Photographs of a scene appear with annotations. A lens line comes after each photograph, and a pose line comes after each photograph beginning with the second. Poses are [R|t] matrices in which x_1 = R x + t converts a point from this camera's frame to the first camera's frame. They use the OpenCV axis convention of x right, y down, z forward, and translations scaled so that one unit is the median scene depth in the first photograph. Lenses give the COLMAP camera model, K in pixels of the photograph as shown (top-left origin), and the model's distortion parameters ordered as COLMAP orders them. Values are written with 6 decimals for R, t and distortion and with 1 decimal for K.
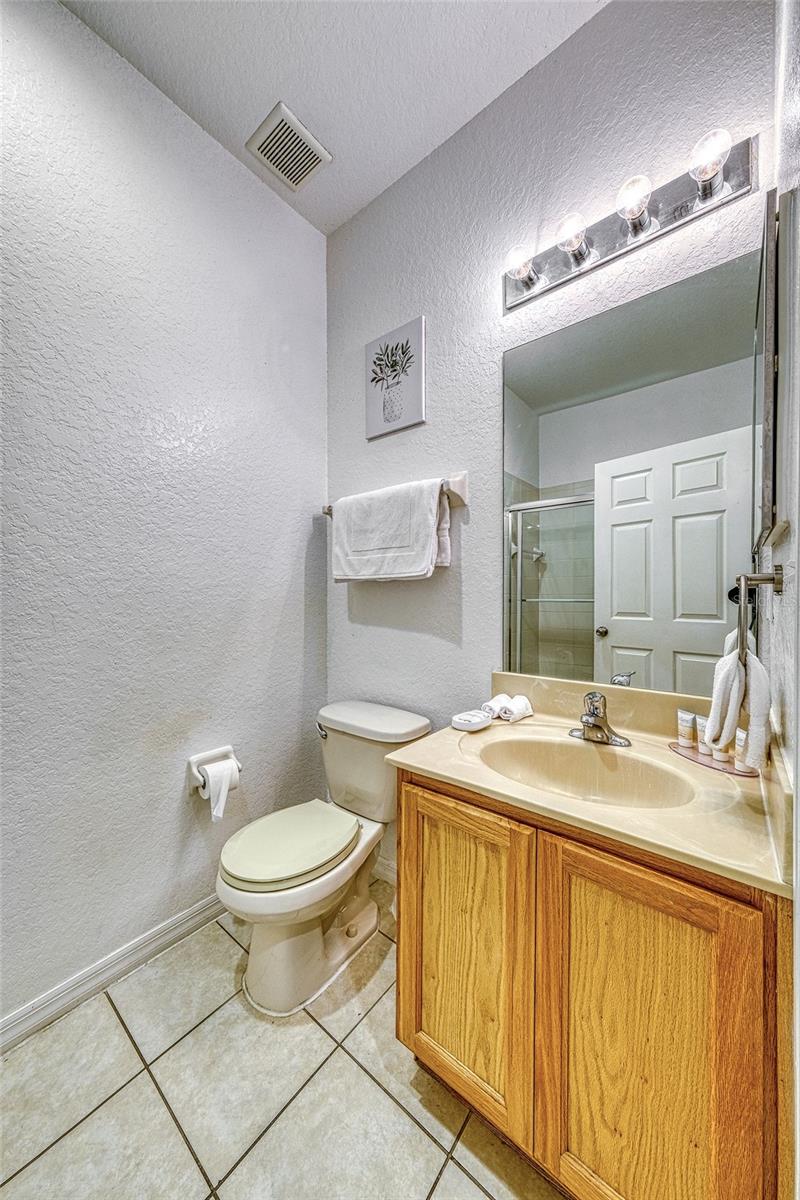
lens RADIAL K [[412.4, 0, 400.0], [0, 412.4, 600.0], [0, 0, 1]] dist [-0.004942, 0.007120]
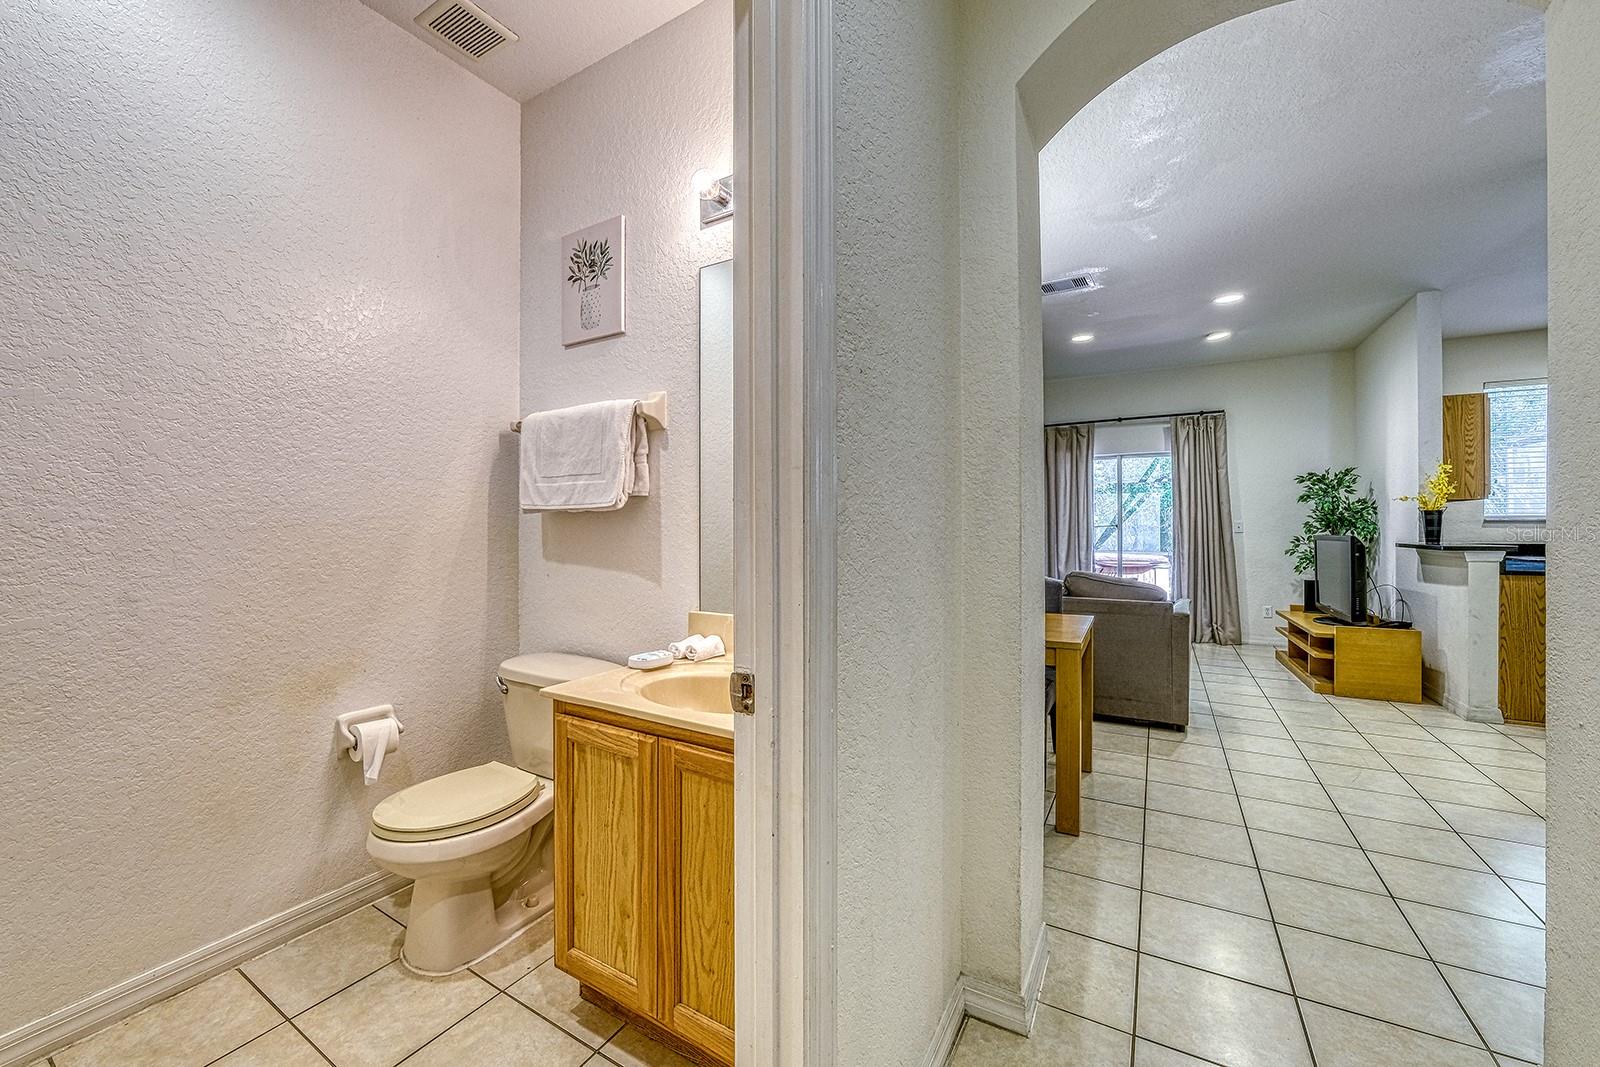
lens RADIAL K [[622.9, 0, 780.1], [0, 622.9, 526.7], [0, 0, 1]] dist [-0.029308, 0.011775]
pose [[0.991675, -0.001119, 0.128759, 0.271917], [0.002296, 0.999957, -0.008991, -0.002429], [-0.128743, 0.009212, 0.991635, -0.448547]]
